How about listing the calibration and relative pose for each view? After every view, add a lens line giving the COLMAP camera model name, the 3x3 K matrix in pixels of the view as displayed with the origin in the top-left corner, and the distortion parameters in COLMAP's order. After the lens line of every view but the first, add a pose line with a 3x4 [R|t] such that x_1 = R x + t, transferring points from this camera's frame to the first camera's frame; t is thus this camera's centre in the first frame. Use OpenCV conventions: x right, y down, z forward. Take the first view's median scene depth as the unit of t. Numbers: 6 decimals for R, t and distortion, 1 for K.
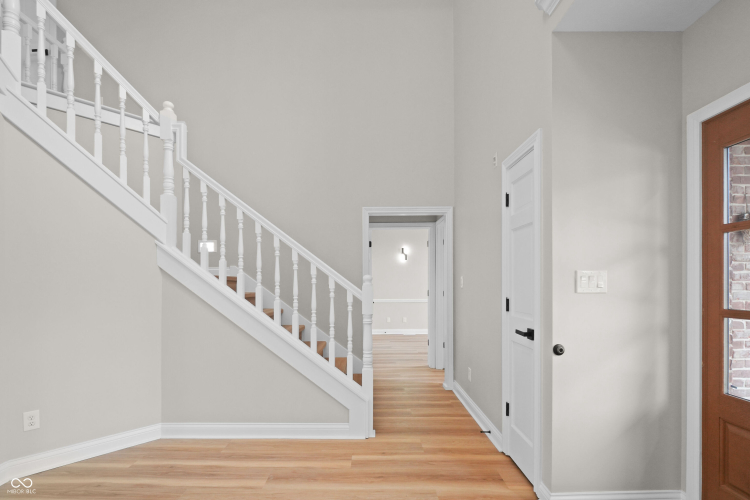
lens RADIAL K [[349.1, 0, 376.2], [0, 349.1, 282.0], [0, 0, 1]] dist [-0.001143, -0.000493]
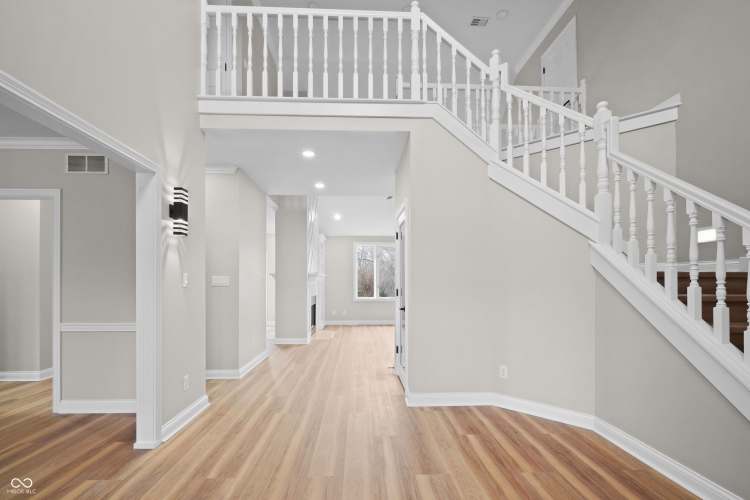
lens RADIAL K [[349.1, 0, 376.2], [0, 349.1, 282.0], [0, 0, 1]] dist [-0.001143, -0.000493]
pose [[0.038464, -0.000027, -0.999260, 0.395410], [-0.004007, 0.999992, -0.000181, 0.008649], [0.999252, 0.004011, 0.038464, 0.313892]]
